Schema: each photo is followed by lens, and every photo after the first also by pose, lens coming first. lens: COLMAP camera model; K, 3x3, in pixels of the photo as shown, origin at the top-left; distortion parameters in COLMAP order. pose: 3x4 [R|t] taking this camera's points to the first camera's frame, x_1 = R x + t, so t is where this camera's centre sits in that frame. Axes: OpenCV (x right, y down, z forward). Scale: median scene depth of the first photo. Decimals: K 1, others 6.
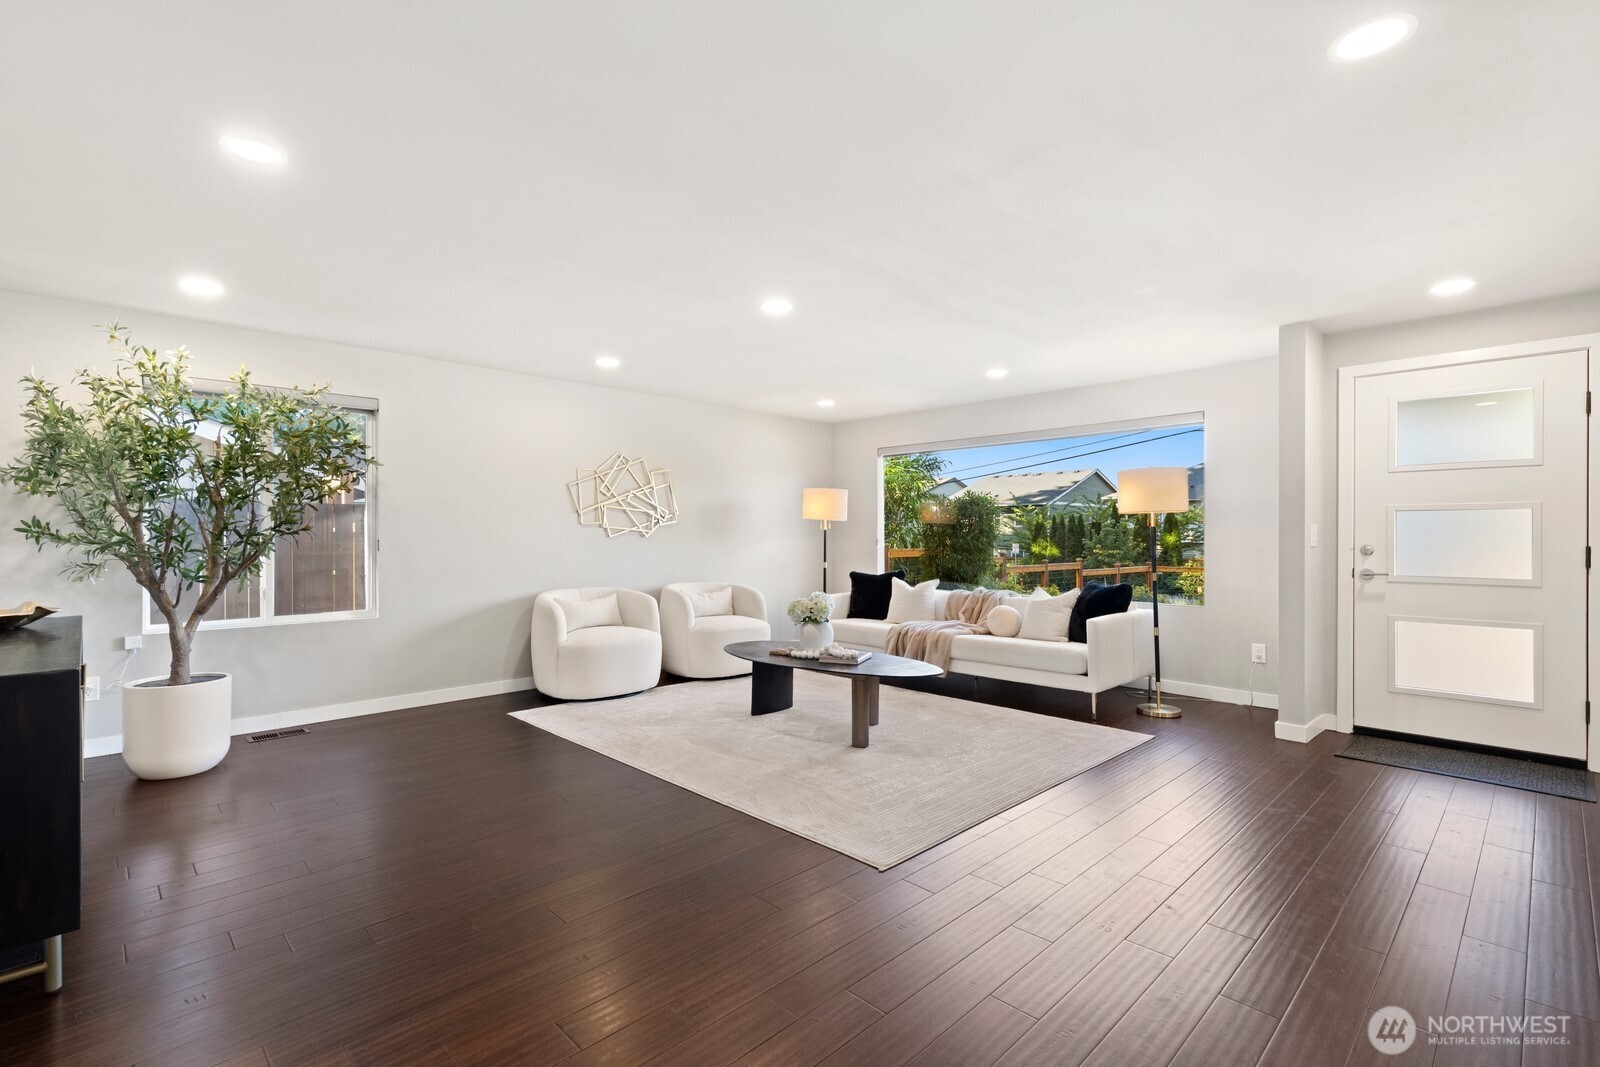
lens RADIAL K [[716.2, 0, 796.6], [0, 716.2, 534.4], [0, 0, 1]] dist [-0.000510, 0.000170]
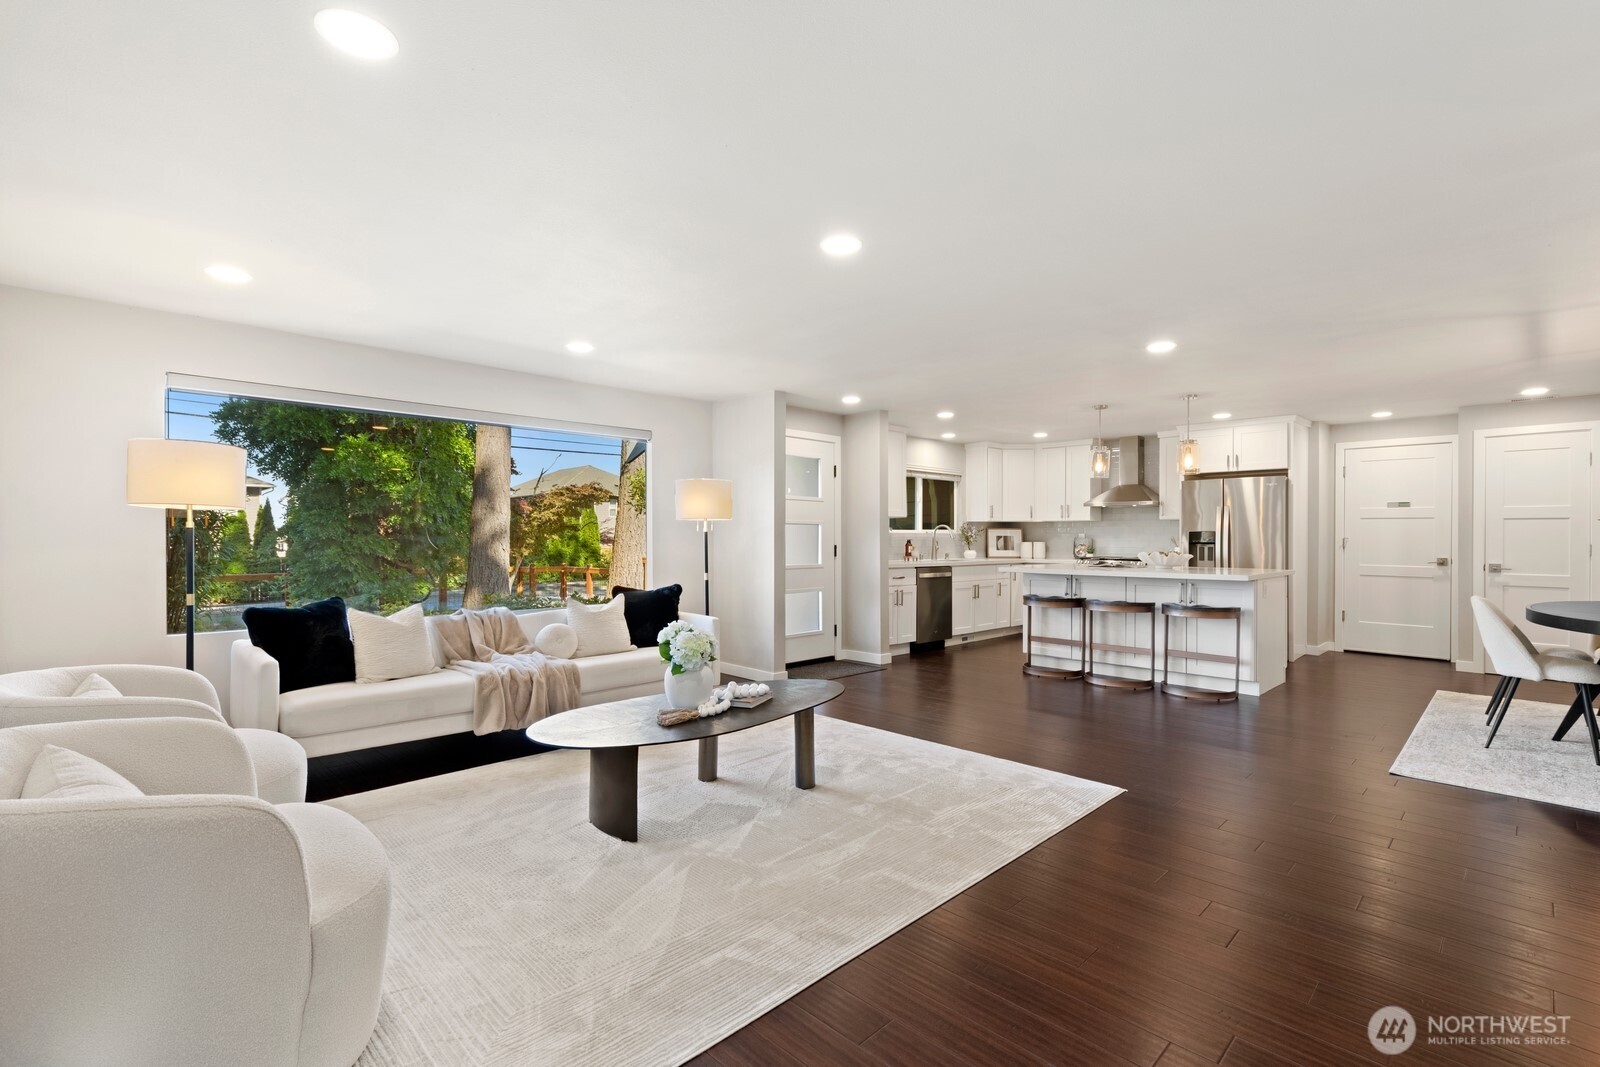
lens RADIAL K [[716.2, 0, 800.9], [0, 716.2, 535.0], [0, 0, 1]] dist [-0.000510, 0.000170]
pose [[0.002879, 0.004642, 0.999985, -0.692401], [-0.003199, 0.999984, -0.004633, -0.001903], [-0.999991, -0.003186, 0.002893, 0.898098]]
